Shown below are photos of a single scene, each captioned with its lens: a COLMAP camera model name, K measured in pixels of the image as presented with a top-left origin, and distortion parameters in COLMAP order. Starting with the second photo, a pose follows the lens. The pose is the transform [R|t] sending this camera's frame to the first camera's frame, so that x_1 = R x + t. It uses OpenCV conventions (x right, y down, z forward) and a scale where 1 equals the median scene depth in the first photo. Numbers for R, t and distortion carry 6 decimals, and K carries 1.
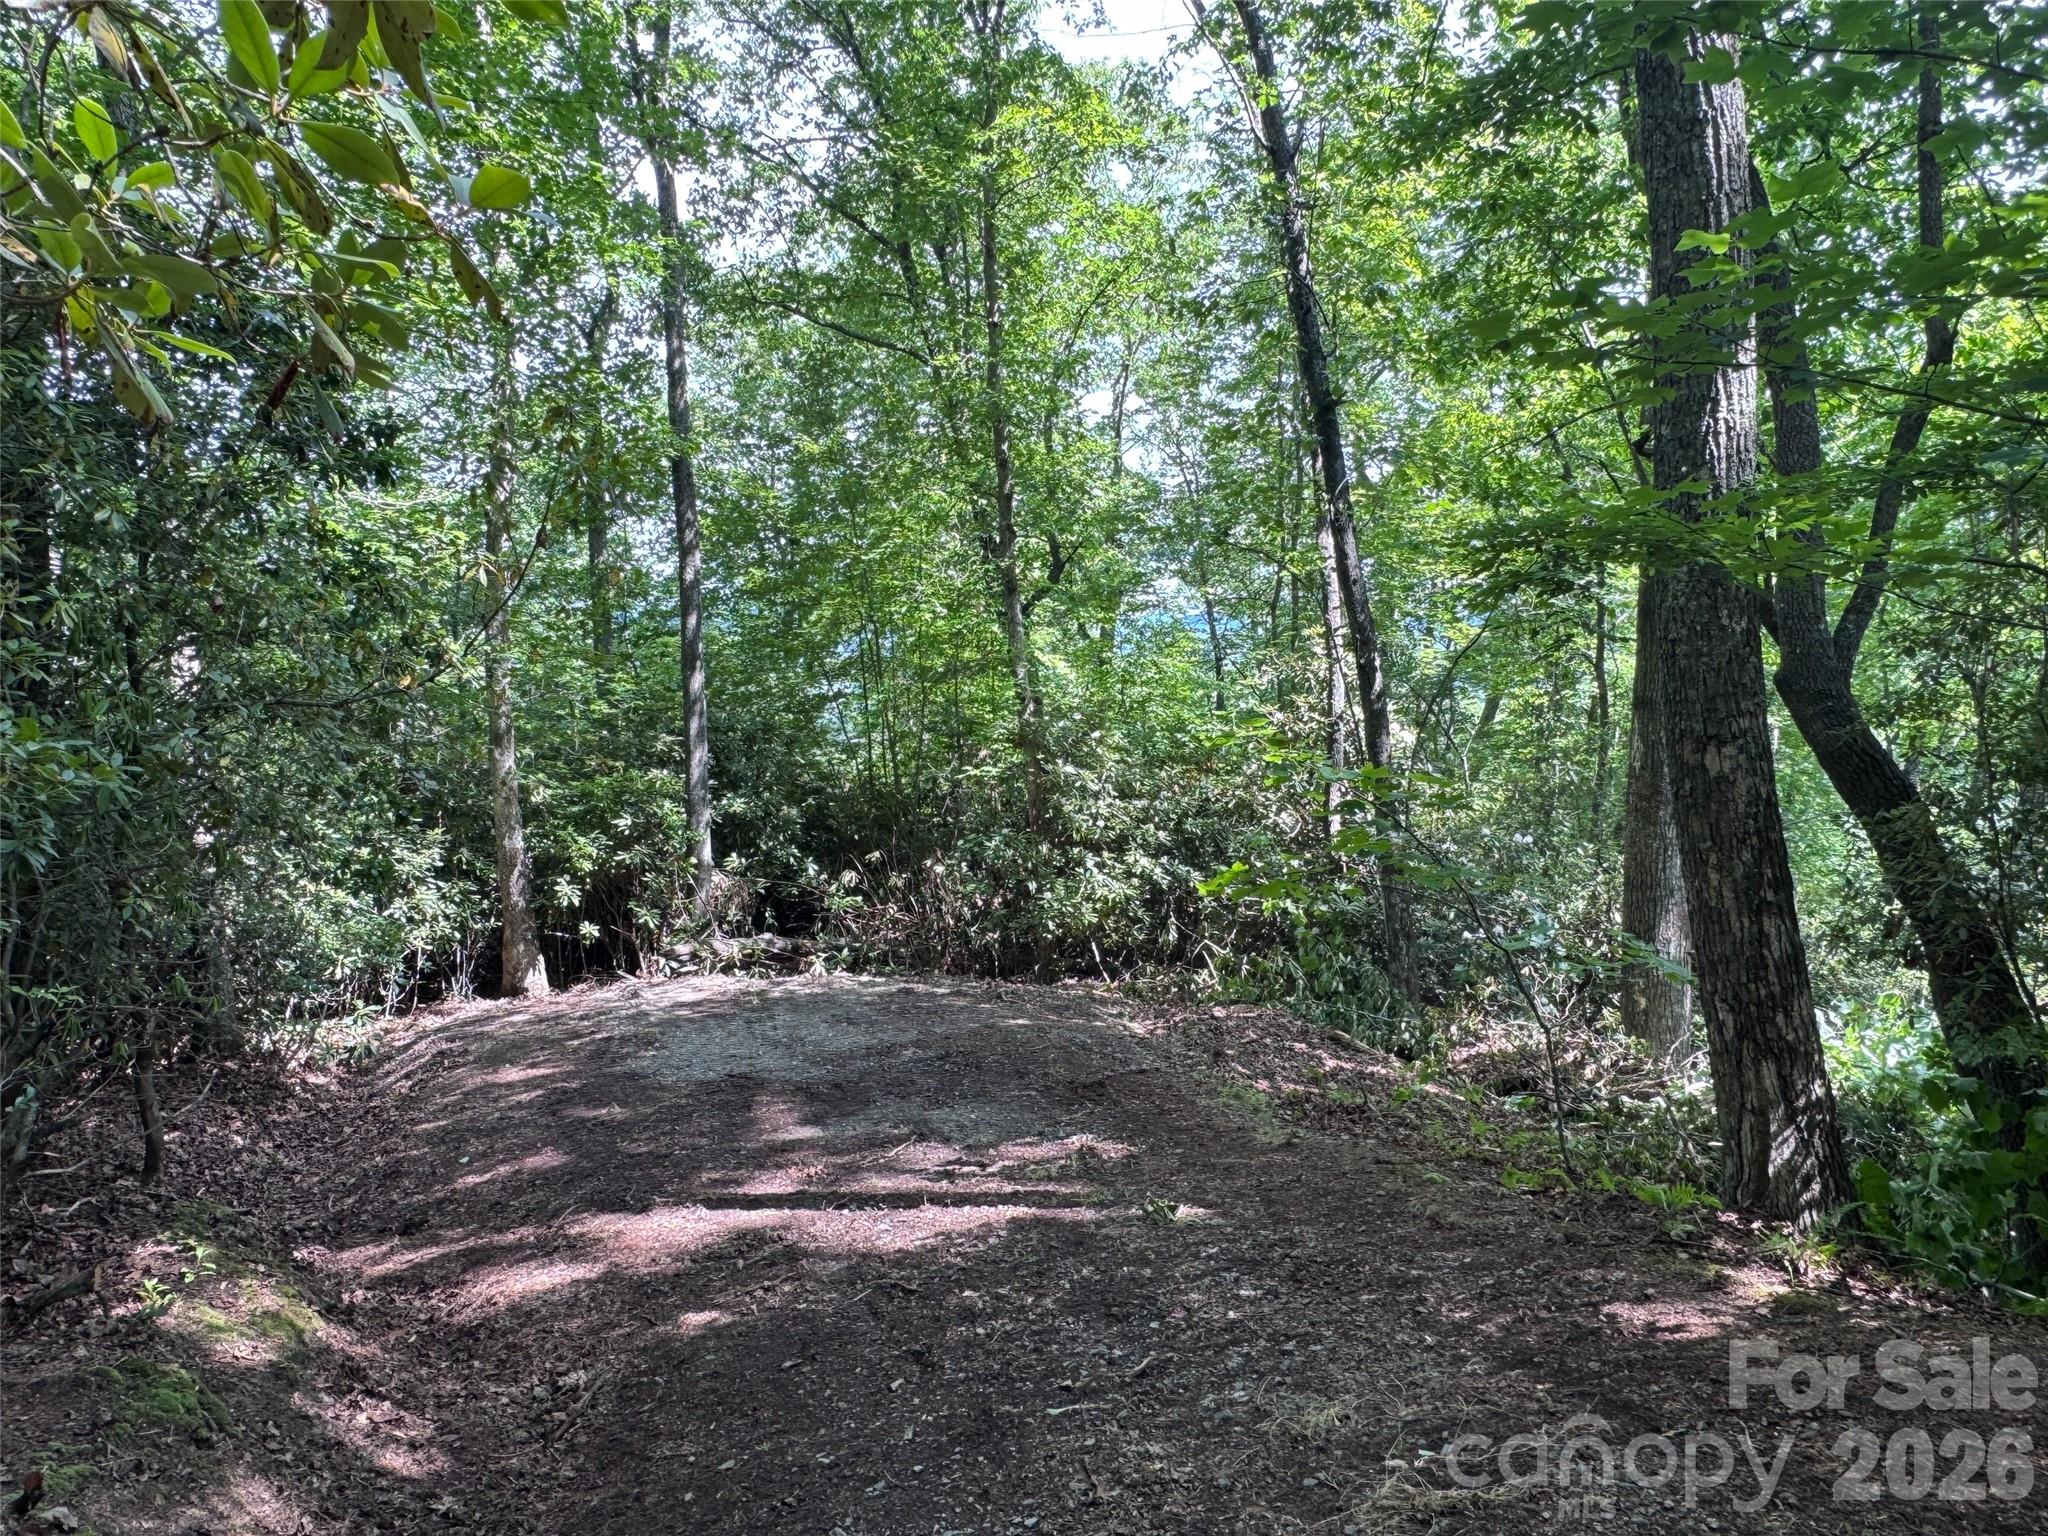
lens RADIAL K [[1420.7, 0, 1007.6], [0, 1420.7, 766.9], [0, 0, 1]] dist [0.043820, -0.057039]
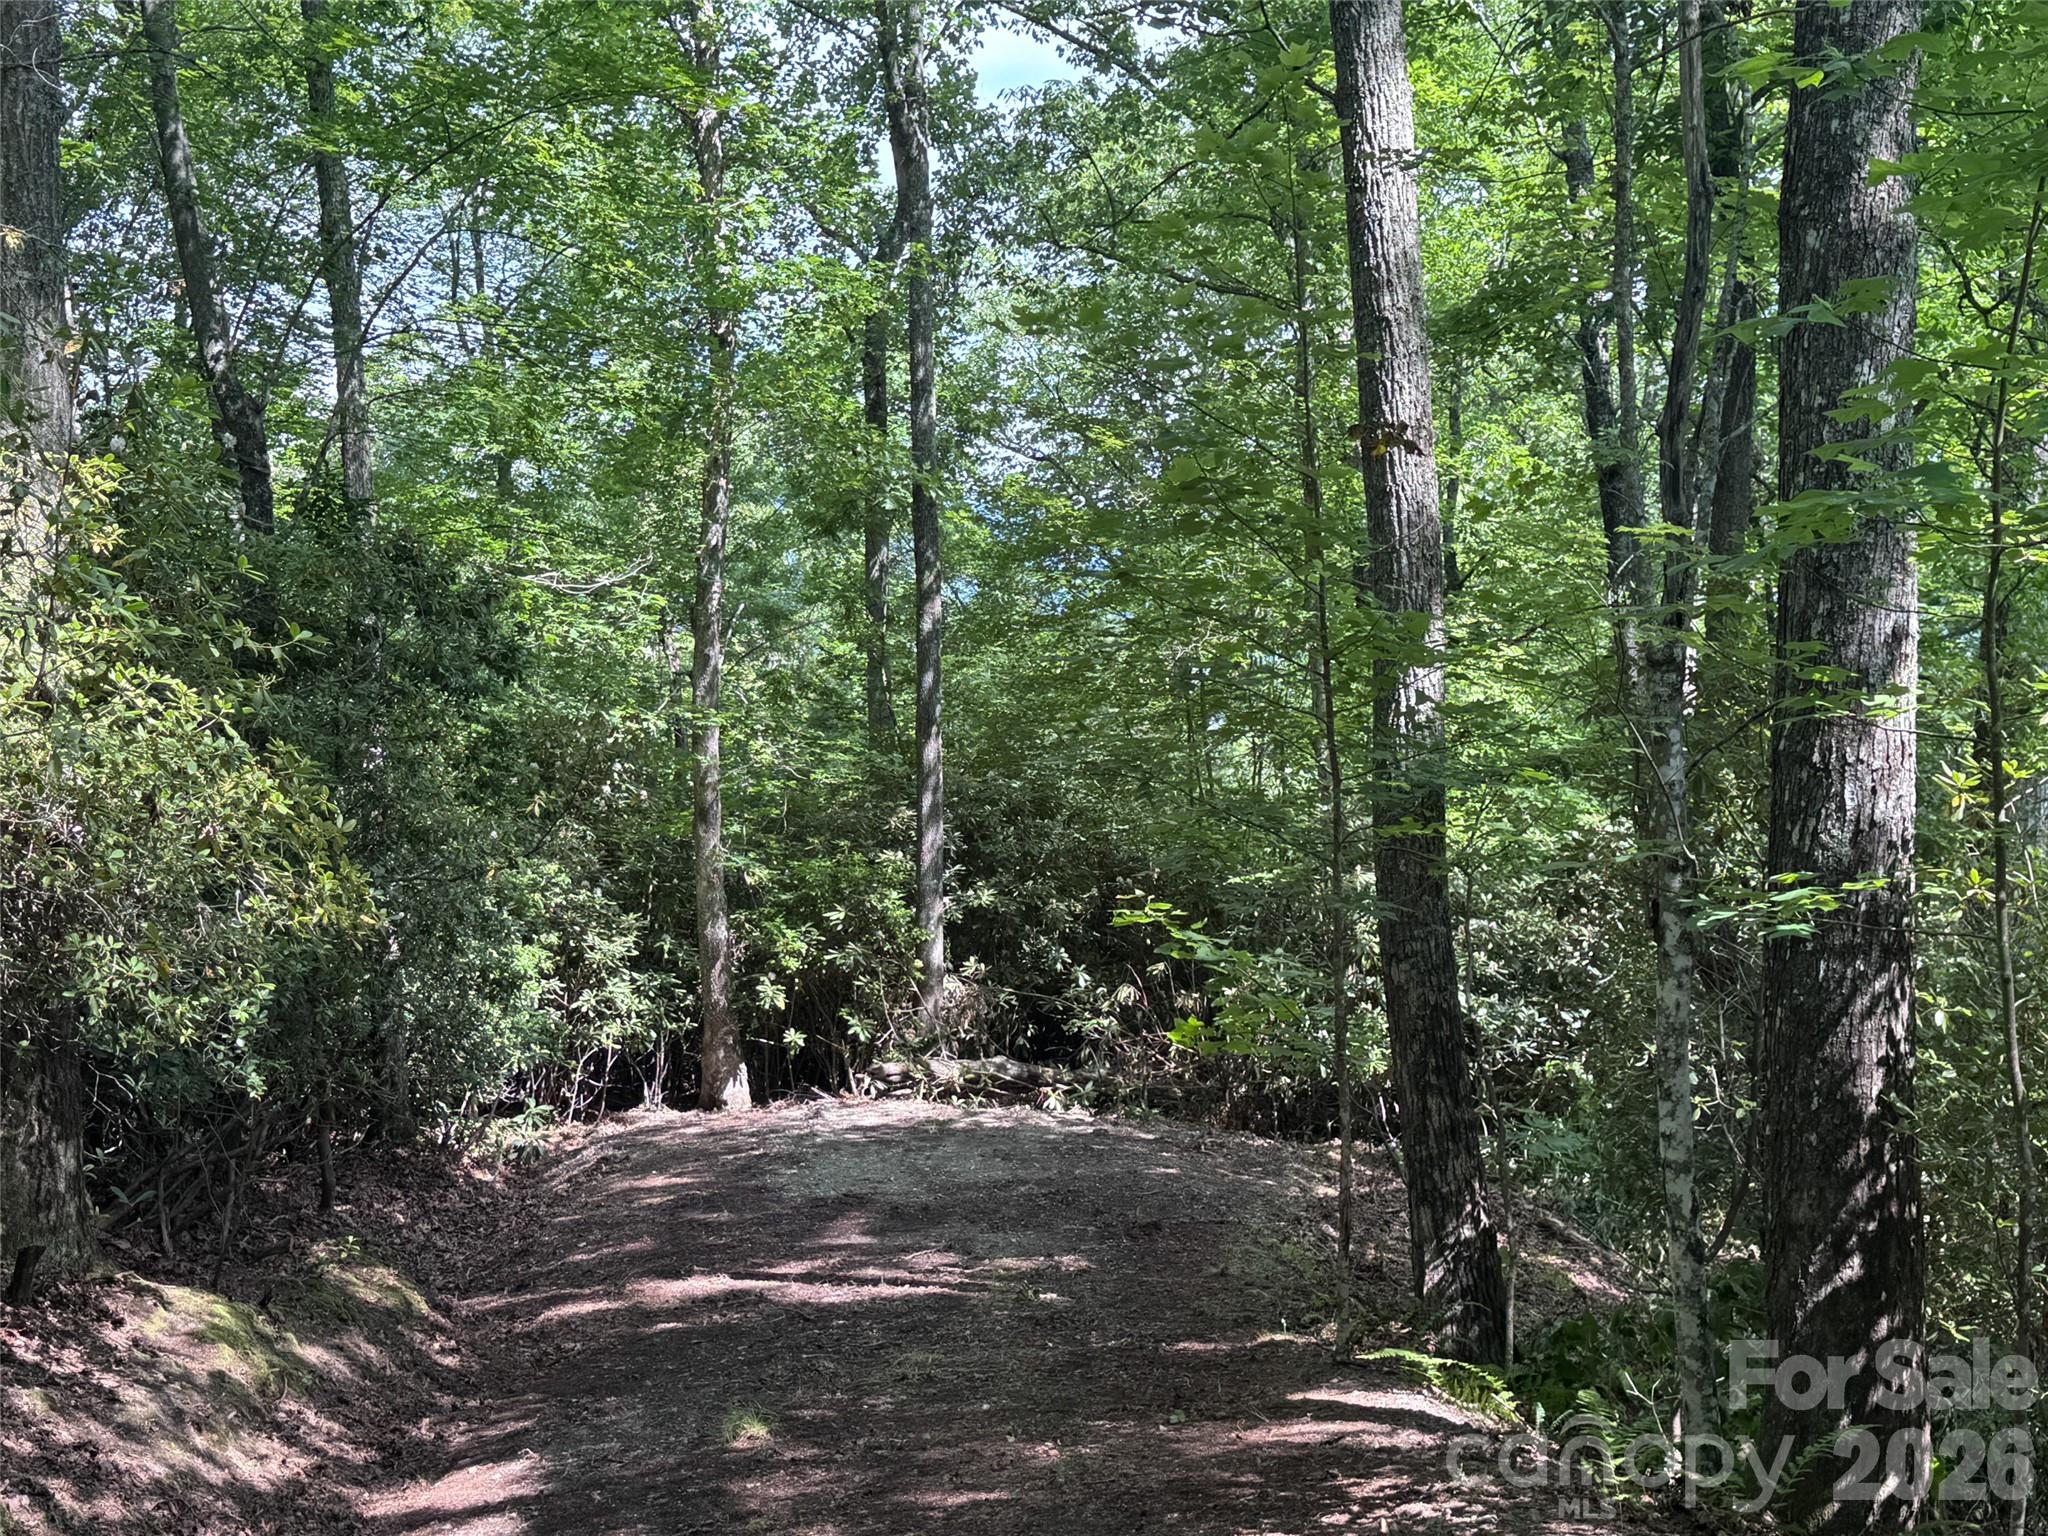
lens RADIAL K [[2414.1, 0, 1016.1], [0, 2414.1, 788.0], [0, 0, 1]] dist [0.220431, 0.000000]
pose [[0.961774, 0.038746, -0.271088, 0.228615], [-0.037928, 0.999246, 0.008258, -0.054370], [0.271204, 0.002340, 0.962519, -0.377530]]
